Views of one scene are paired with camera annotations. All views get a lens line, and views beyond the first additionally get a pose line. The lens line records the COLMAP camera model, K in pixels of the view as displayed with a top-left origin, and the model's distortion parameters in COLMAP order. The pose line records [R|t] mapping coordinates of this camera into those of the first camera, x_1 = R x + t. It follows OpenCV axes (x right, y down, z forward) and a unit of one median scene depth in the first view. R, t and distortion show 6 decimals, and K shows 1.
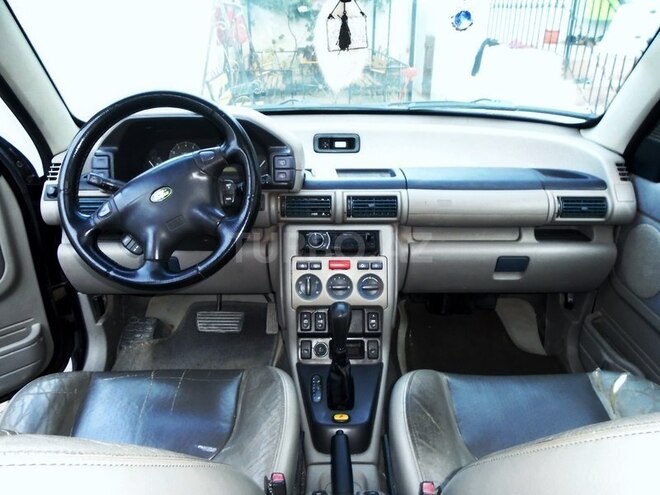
lens RADIAL K [[500.8, 0, 322.8], [0, 500.8, 244.3], [0, 0, 1]] dist [-0.011053, -0.001927]
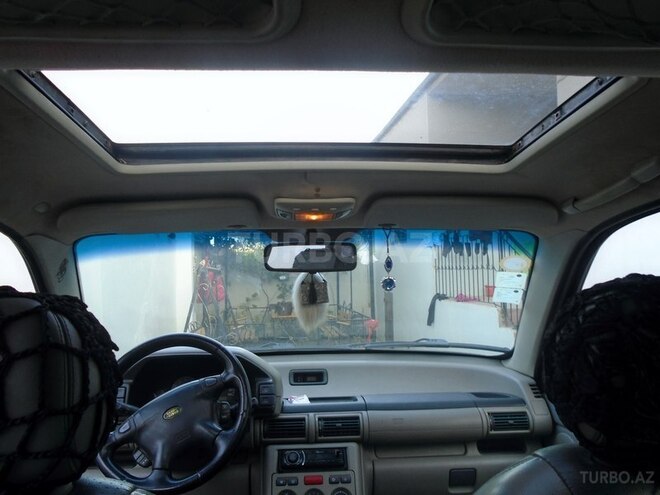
lens RADIAL K [[500.8, 0, 318.3], [0, 500.8, 248.7], [0, 0, 1]] dist [-0.011053, -0.001927]
pose [[0.998495, -0.010389, 0.053851, -0.011653], [0.034265, 0.884841, -0.464631, 0.102430], [-0.042822, 0.465777, 0.883865, -0.256778]]
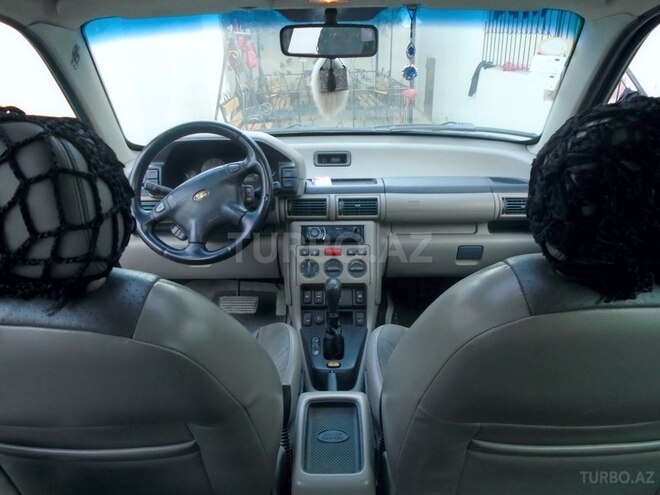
lens RADIAL K [[500.8, 0, 318.6], [0, 500.8, 246.1], [0, 0, 1]] dist [-0.011053, -0.001927]
pose [[0.999663, -0.006083, -0.025243, 0.028072], [0.005271, 0.999470, -0.032132, 0.066079], [0.025425, 0.031988, 0.999165, -0.285912]]
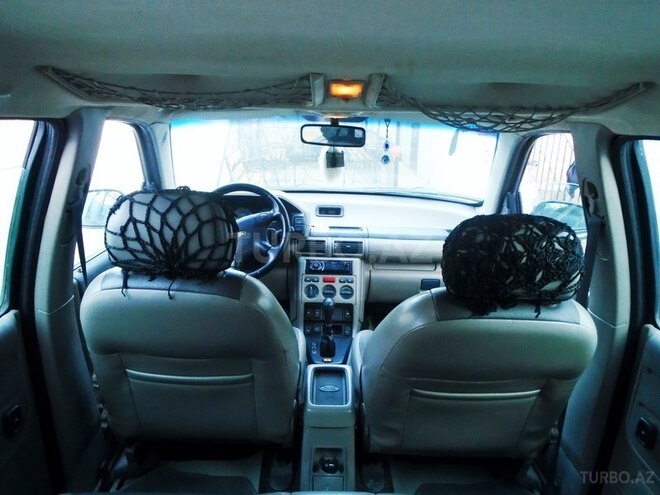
lens RADIAL K [[500.8, 0, 311.7], [0, 500.8, 258.9], [0, 0, 1]] dist [-0.011053, -0.001927]
pose [[0.999543, 0.027163, -0.013259, -0.006412], [-0.028344, 0.994688, -0.098958, 0.141405], [0.010500, 0.099288, 0.995003, -0.740570]]
